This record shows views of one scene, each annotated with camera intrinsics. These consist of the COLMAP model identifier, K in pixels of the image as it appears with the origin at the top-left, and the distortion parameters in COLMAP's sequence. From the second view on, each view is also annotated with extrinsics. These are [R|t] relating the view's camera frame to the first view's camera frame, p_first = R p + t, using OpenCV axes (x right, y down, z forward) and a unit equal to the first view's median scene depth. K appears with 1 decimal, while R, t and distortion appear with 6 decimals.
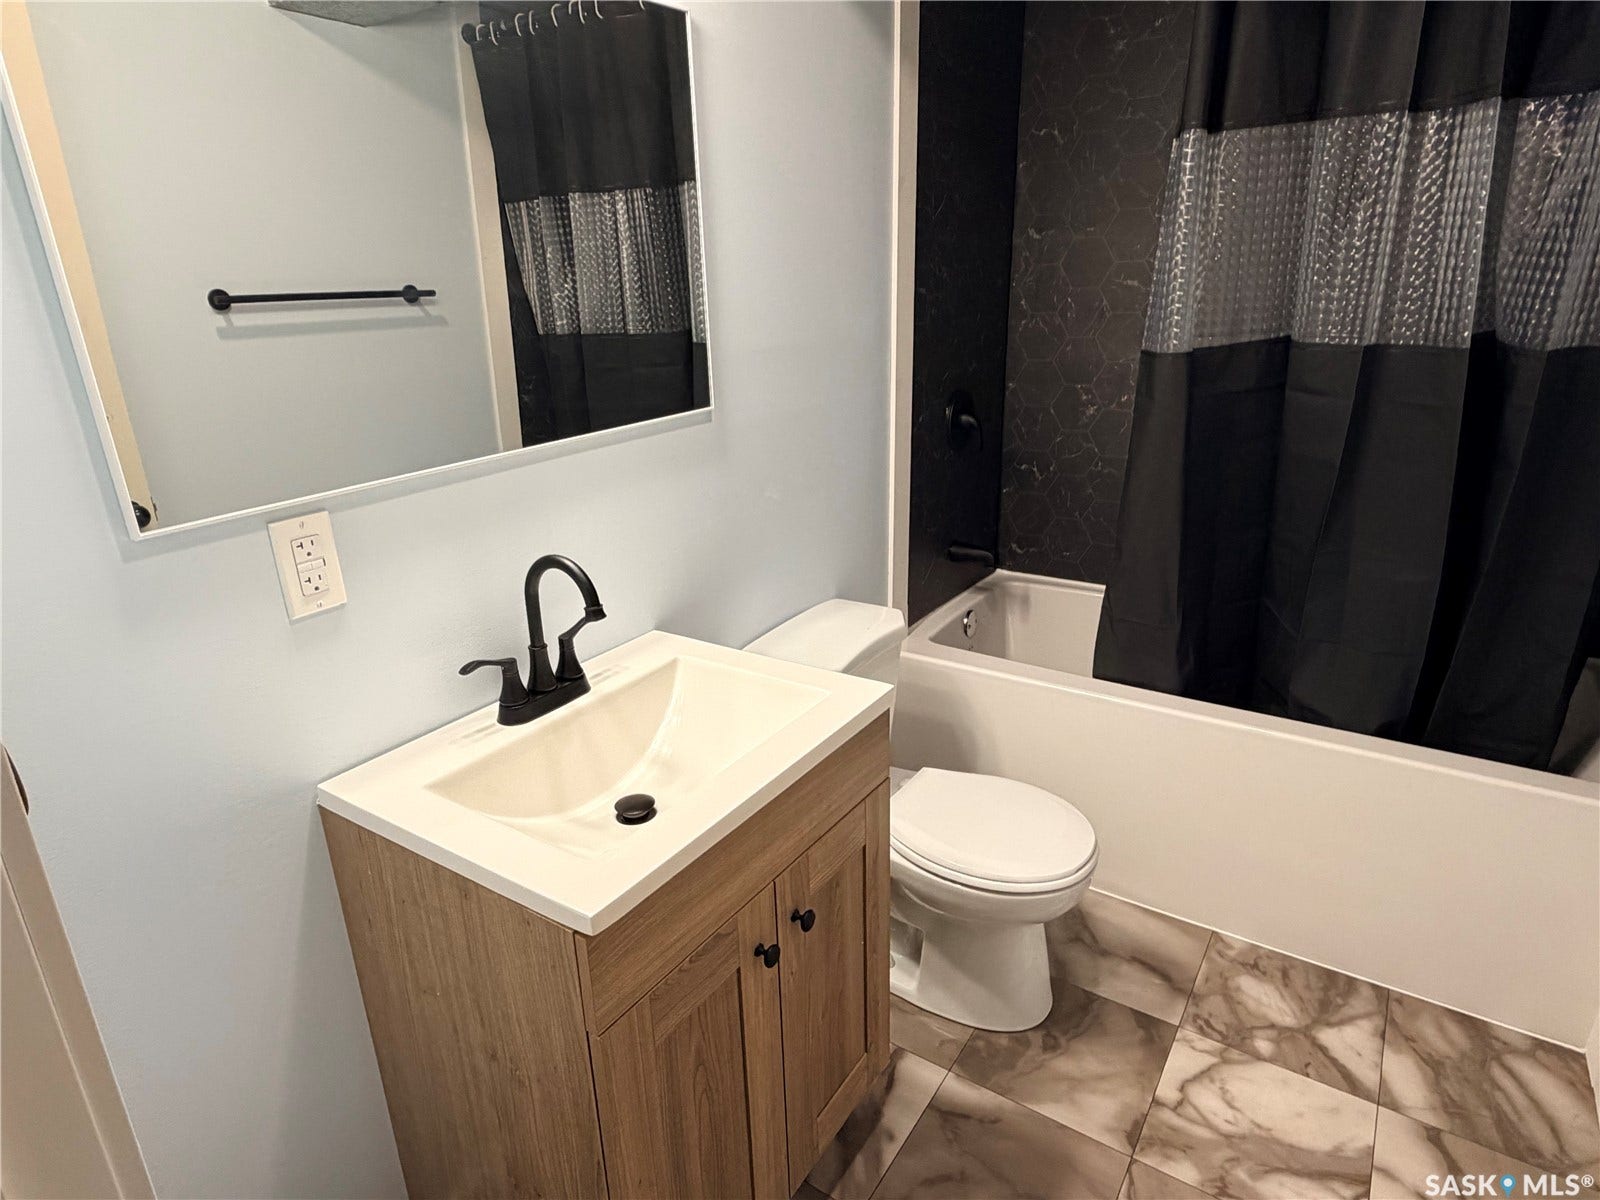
lens RADIAL K [[910.3, 0, 791.5], [0, 910.3, 595.7], [0, 0, 1]] dist [-0.003133, 0.002382]
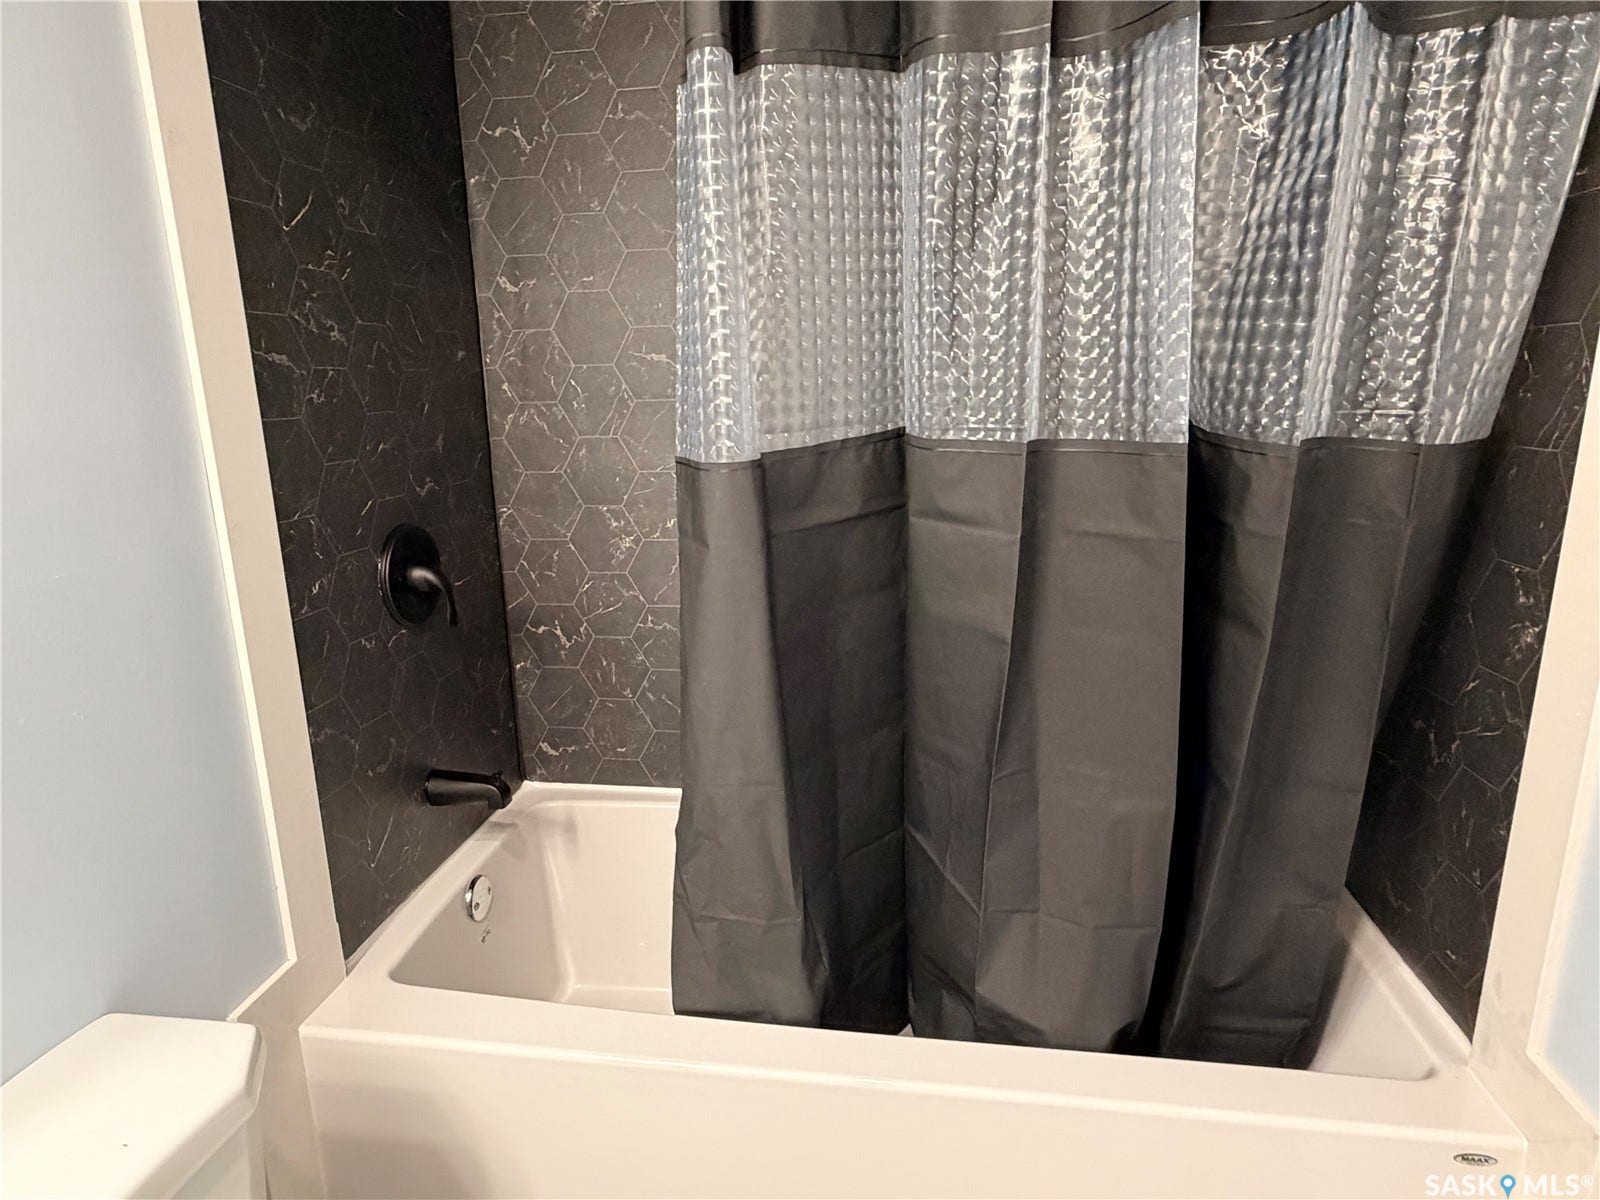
lens RADIAL K [[910.3, 0, 791.5], [0, 910.3, 595.7], [0, 0, 1]] dist [-0.003133, 0.002382]
pose [[0.898457, -0.094722, 0.428722, 0.206657], [0.138739, 0.987669, -0.072534, -0.139703], [-0.416564, 0.124649, 0.900520, 0.490298]]
